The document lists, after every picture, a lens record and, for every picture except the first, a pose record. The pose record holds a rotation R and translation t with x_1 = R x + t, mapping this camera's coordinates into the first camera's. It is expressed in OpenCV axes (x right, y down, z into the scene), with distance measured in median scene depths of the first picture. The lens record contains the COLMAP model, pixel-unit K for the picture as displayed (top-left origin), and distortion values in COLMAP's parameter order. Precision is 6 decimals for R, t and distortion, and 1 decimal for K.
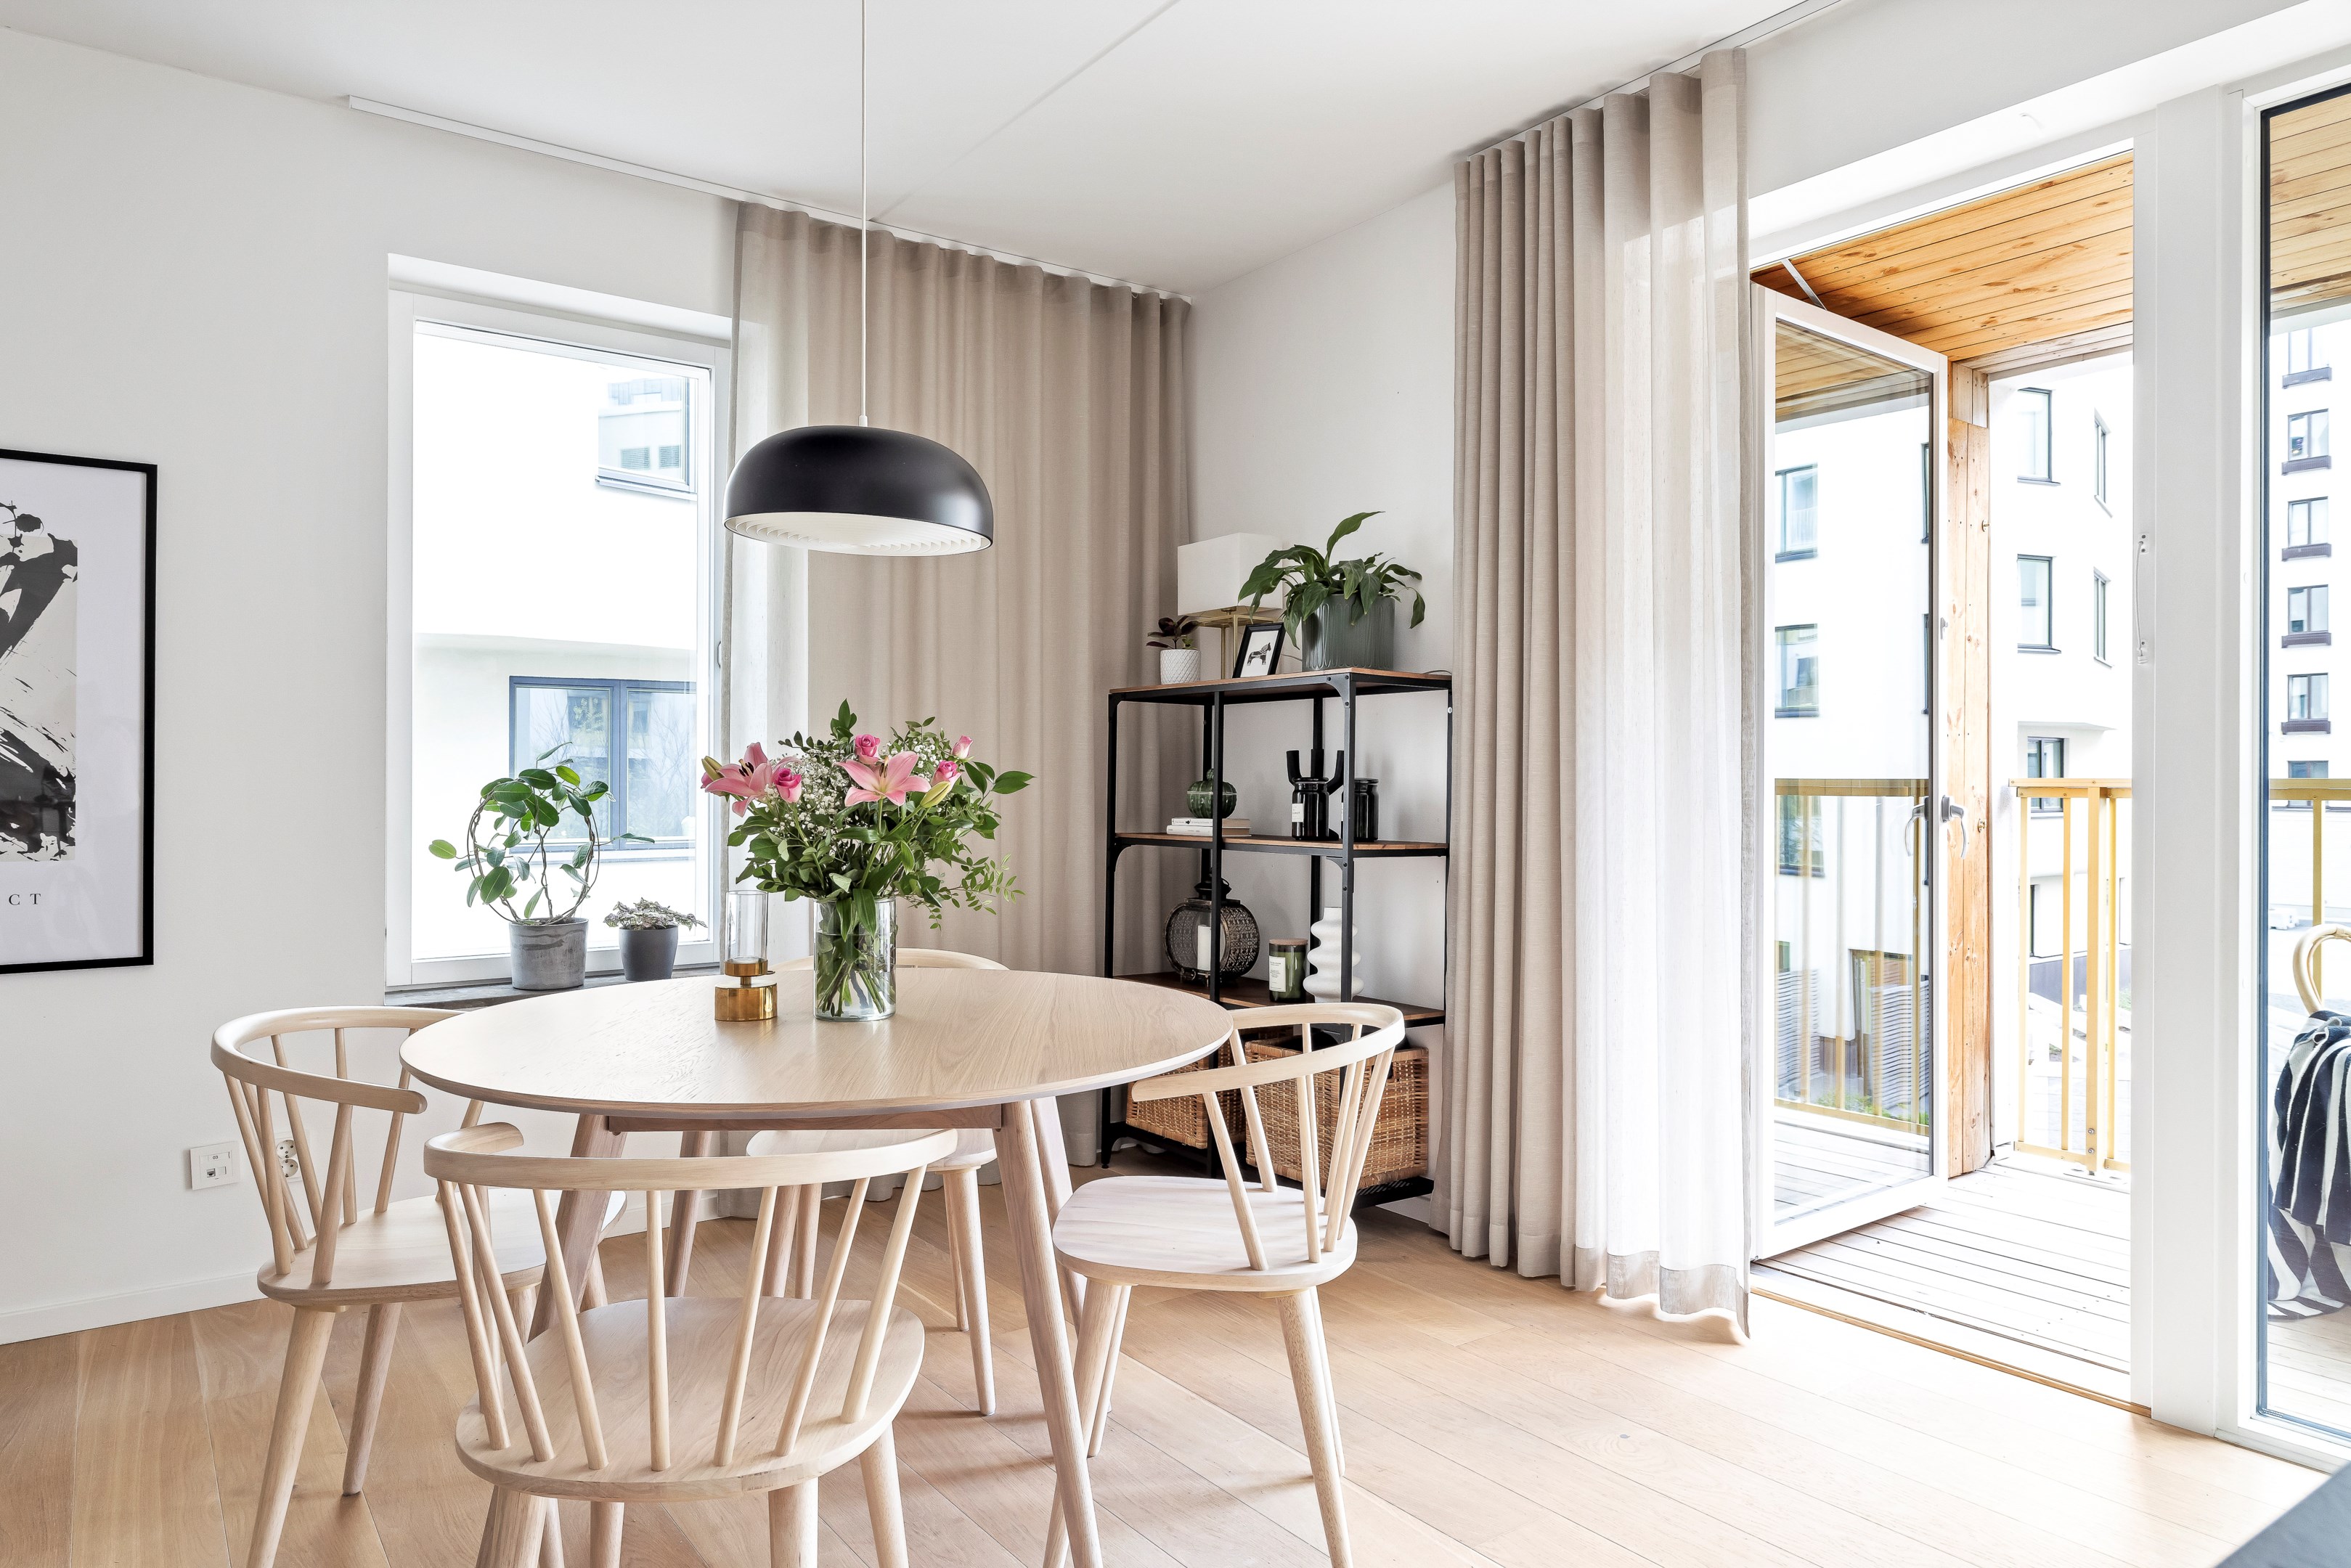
lens RADIAL K [[1446.3, 0, 1165.5], [0, 1446.3, 774.6], [0, 0, 1]] dist [-0.007792, 0.004718]
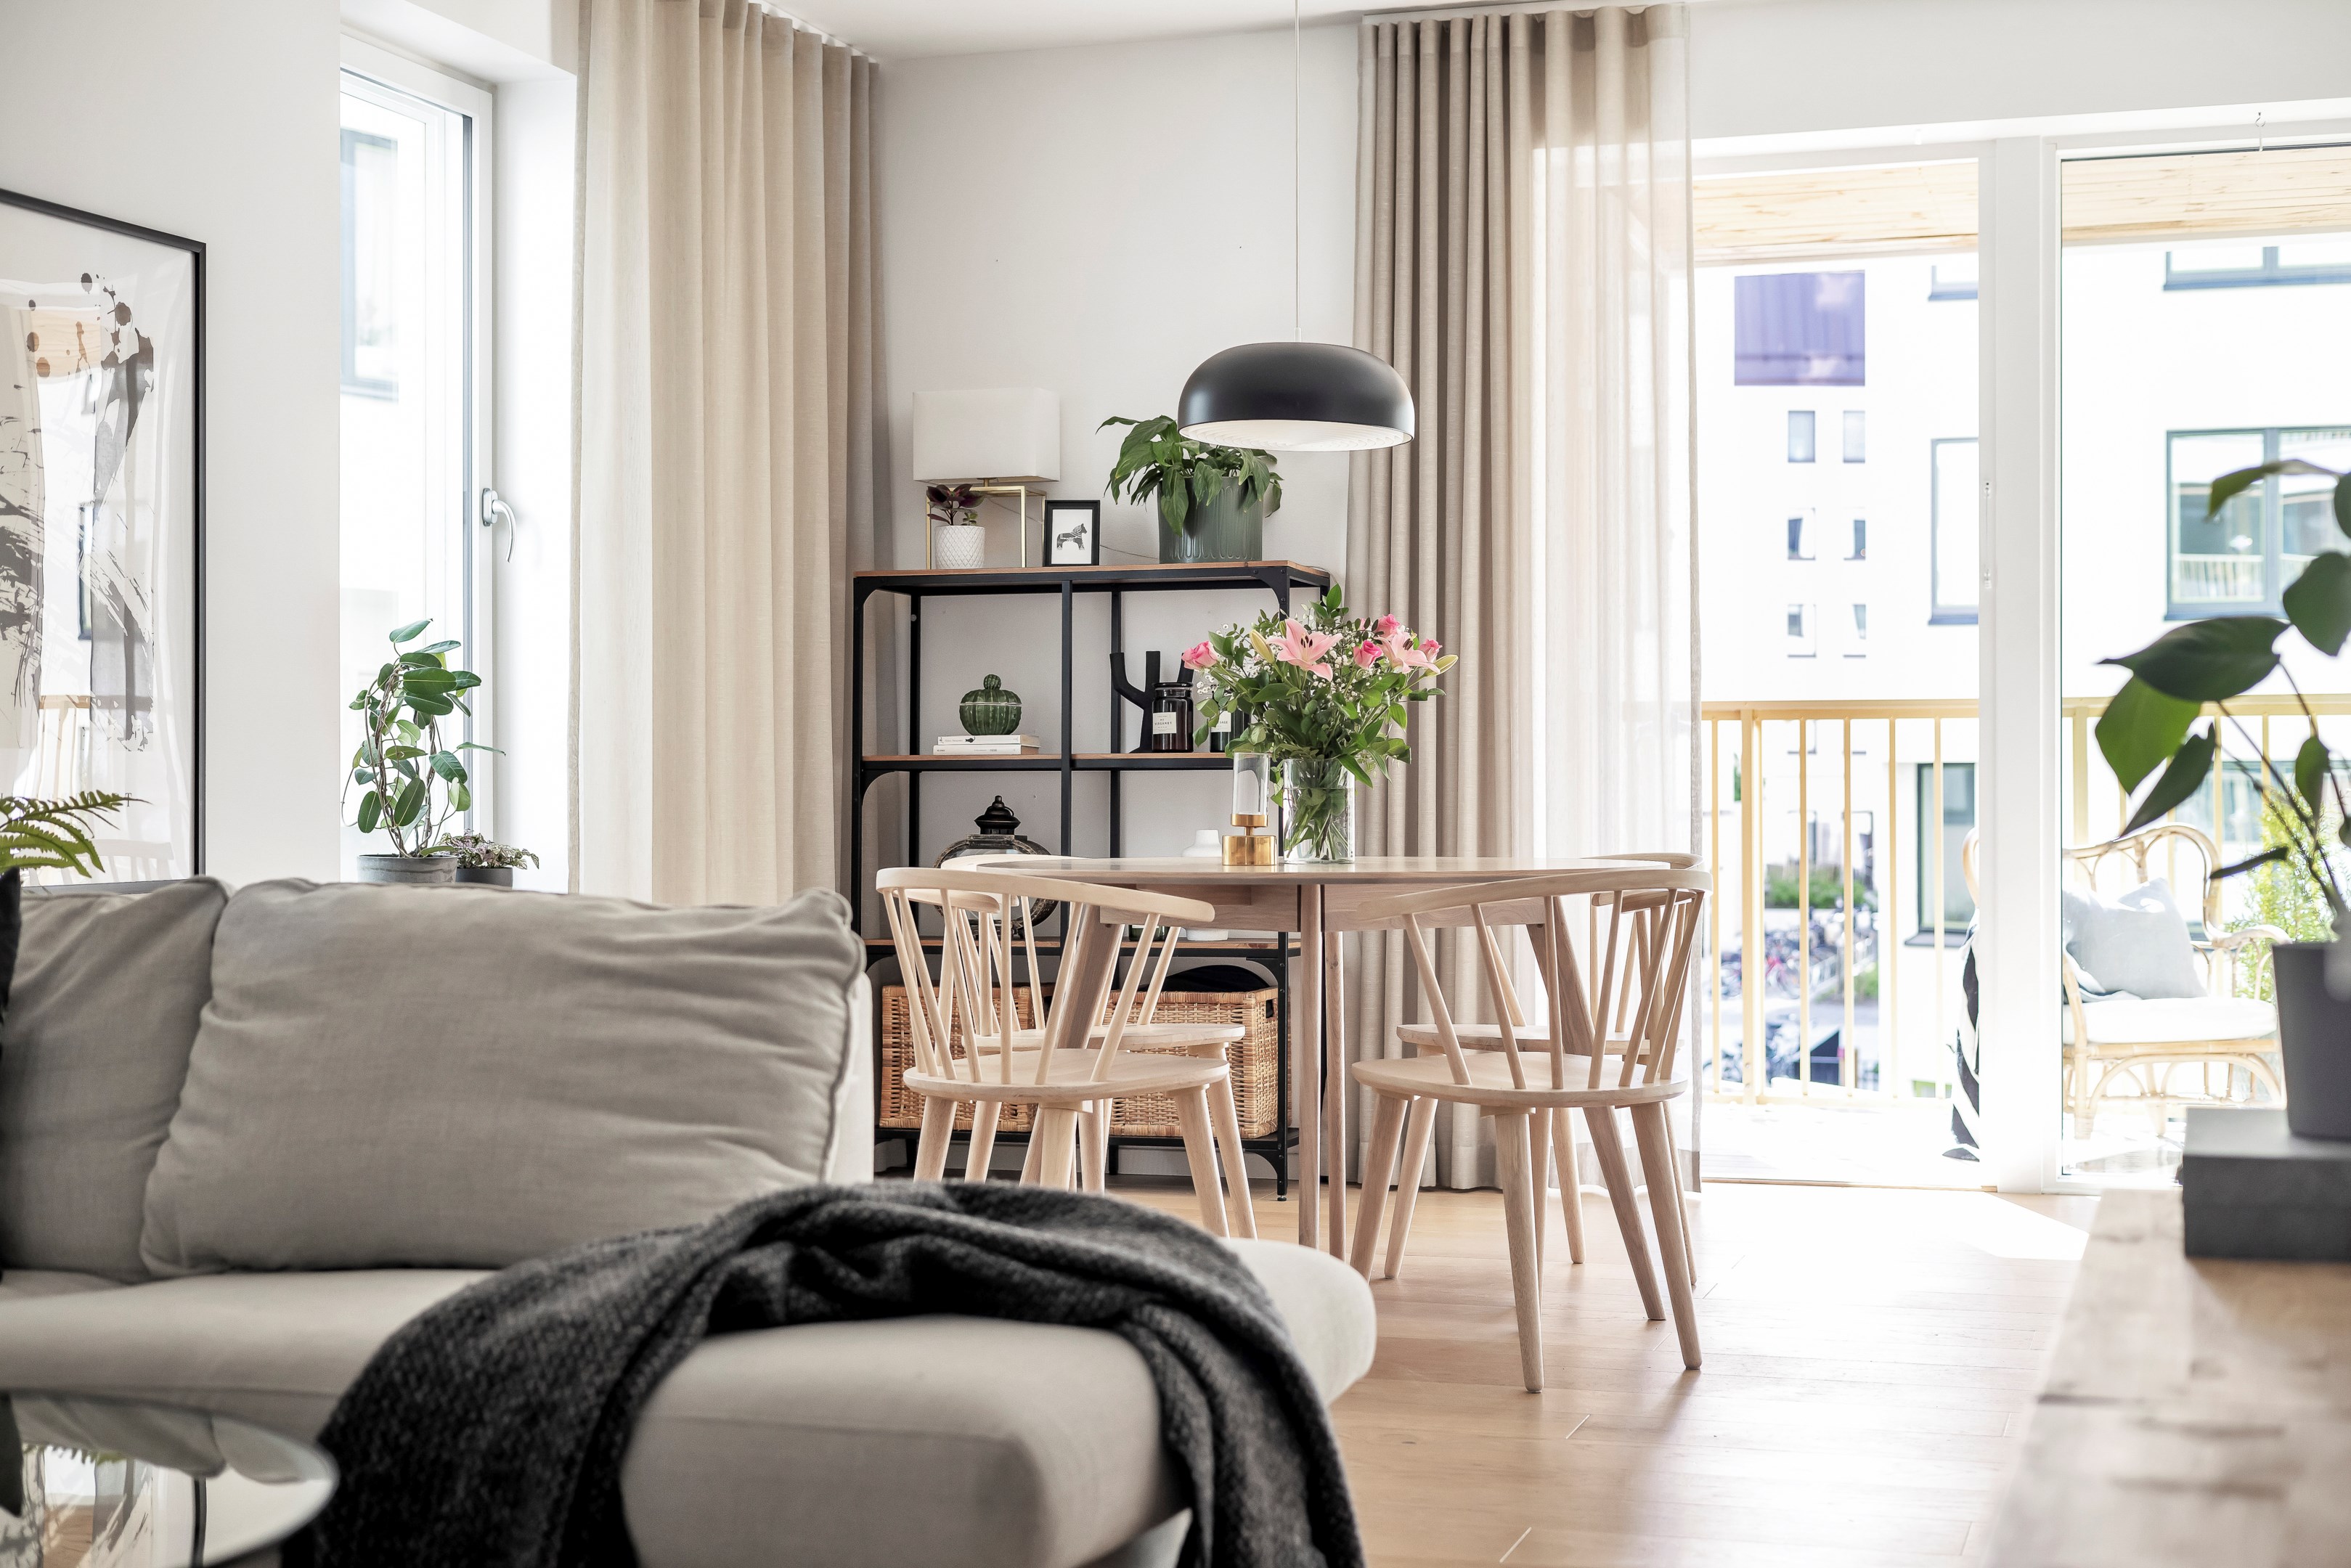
lens RADIAL K [[3263.8, 0, 1175.5], [0, 3263.8, 776.0], [0, 0, 1]] dist [0.017402, 0.000000]
pose [[0.803456, -0.002122, 0.595360, -1.210661], [0.002771, 0.999996, -0.000176, 0.066059], [-0.595358, 0.001792, 0.803459, -0.654077]]
